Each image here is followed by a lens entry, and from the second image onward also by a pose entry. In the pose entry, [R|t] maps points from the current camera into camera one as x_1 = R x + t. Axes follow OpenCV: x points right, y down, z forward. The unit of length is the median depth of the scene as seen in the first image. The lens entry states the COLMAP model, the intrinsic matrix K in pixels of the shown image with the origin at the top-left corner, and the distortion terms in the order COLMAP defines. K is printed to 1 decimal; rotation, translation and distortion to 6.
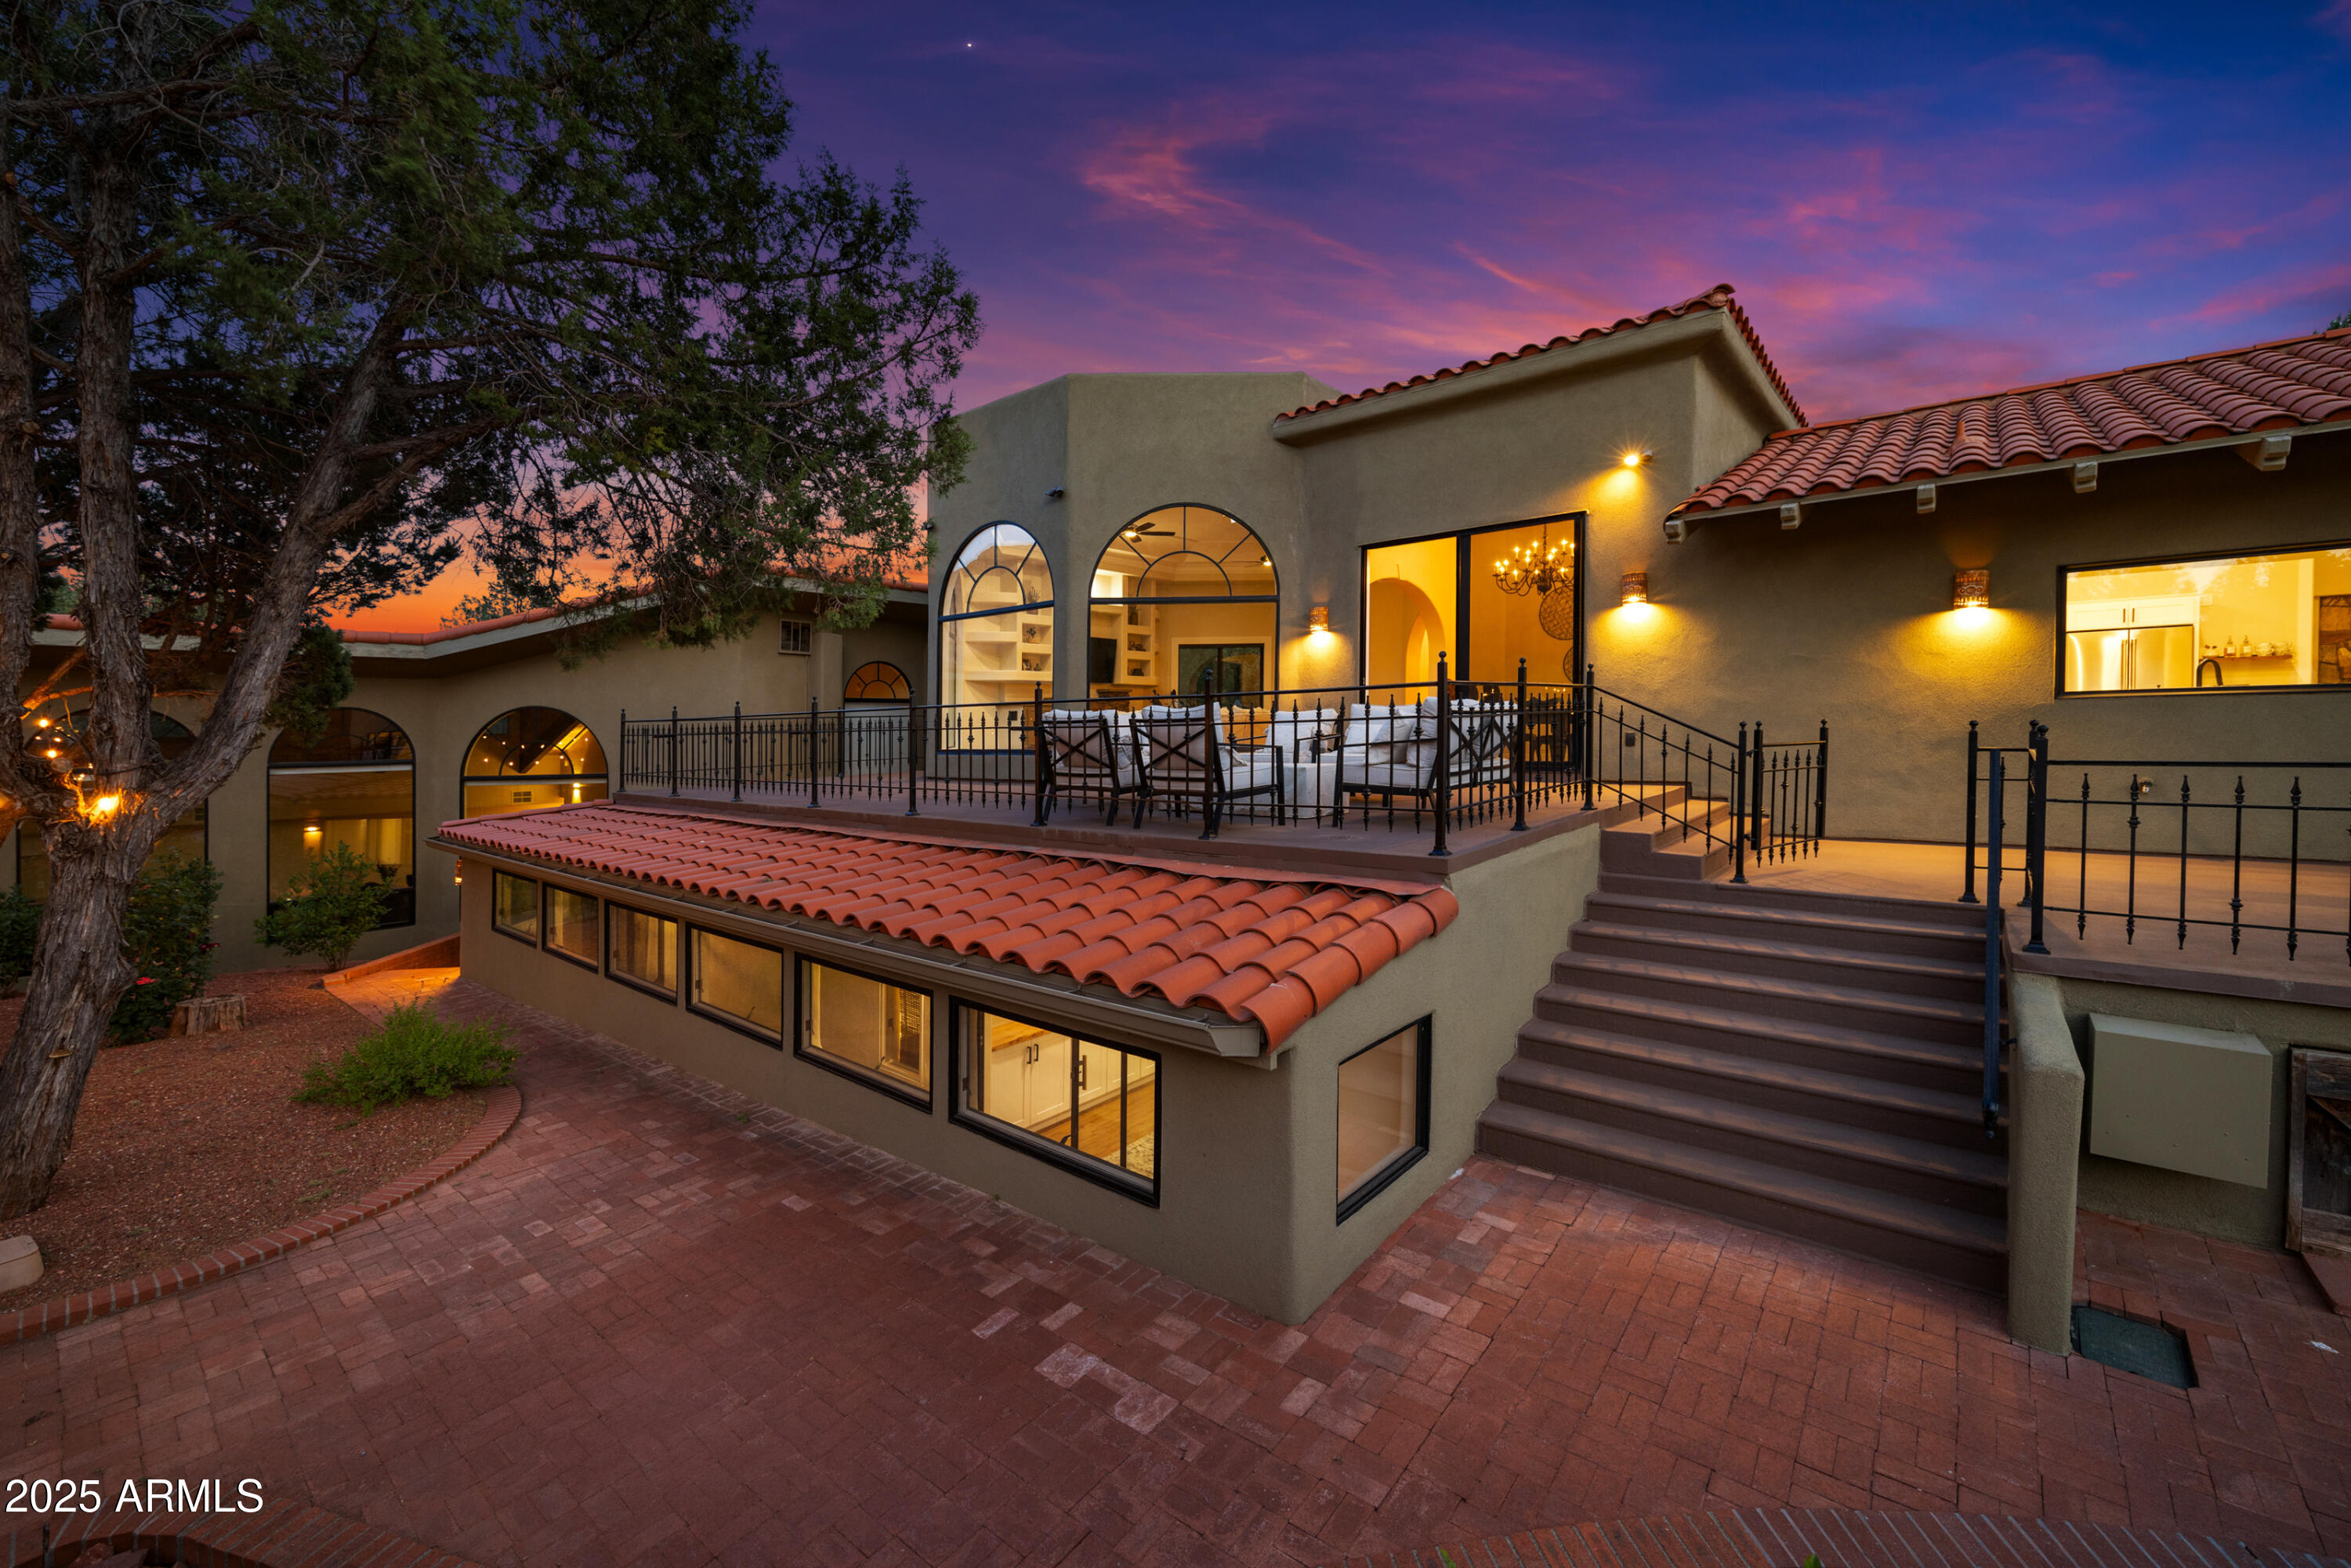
lens RADIAL K [[897.9, 0, 1180.9], [0, 897.9, 764.8], [0, 0, 1]] dist [0.002180, 0.000102]
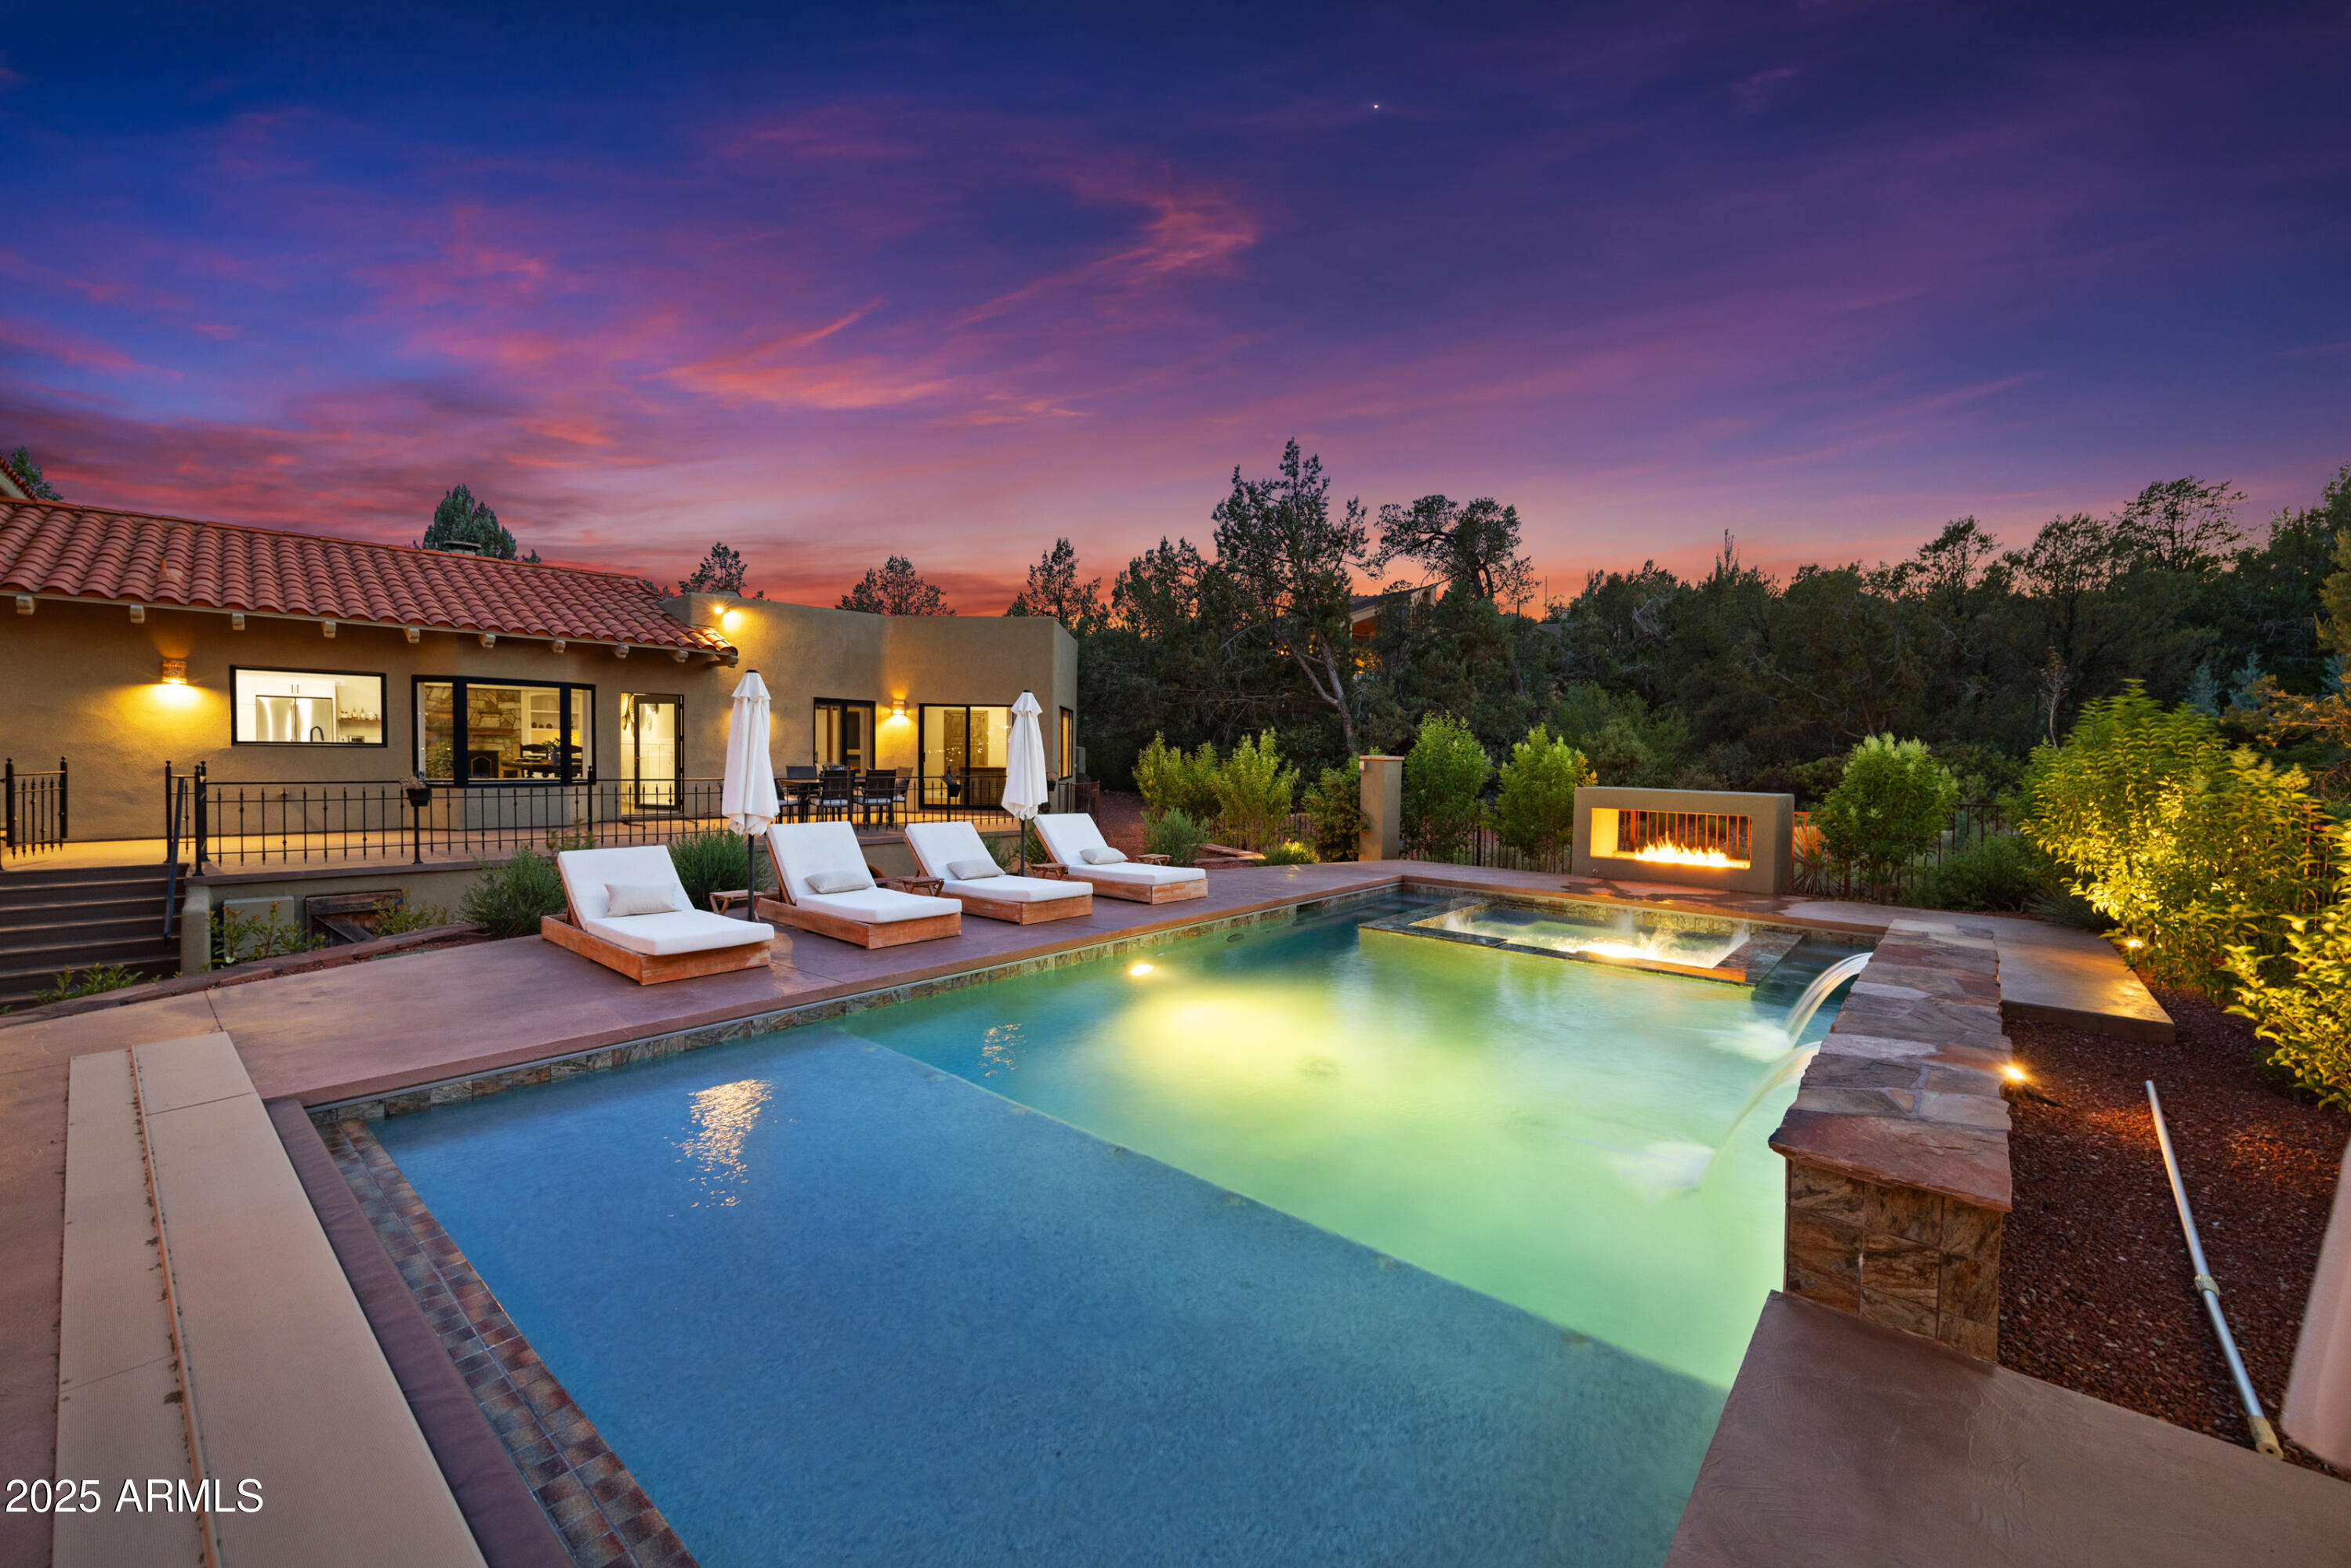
lens RADIAL K [[980.5, 0, 1180.3], [0, 980.5, 792.2], [0, 0, 1]] dist [0.000349, -0.000198]
pose [[0.092585, -0.025807, 0.995370, -0.635605], [0.021622, 0.999480, 0.023902, 0.007590], [-0.995470, 0.019309, 0.093095, -0.860877]]
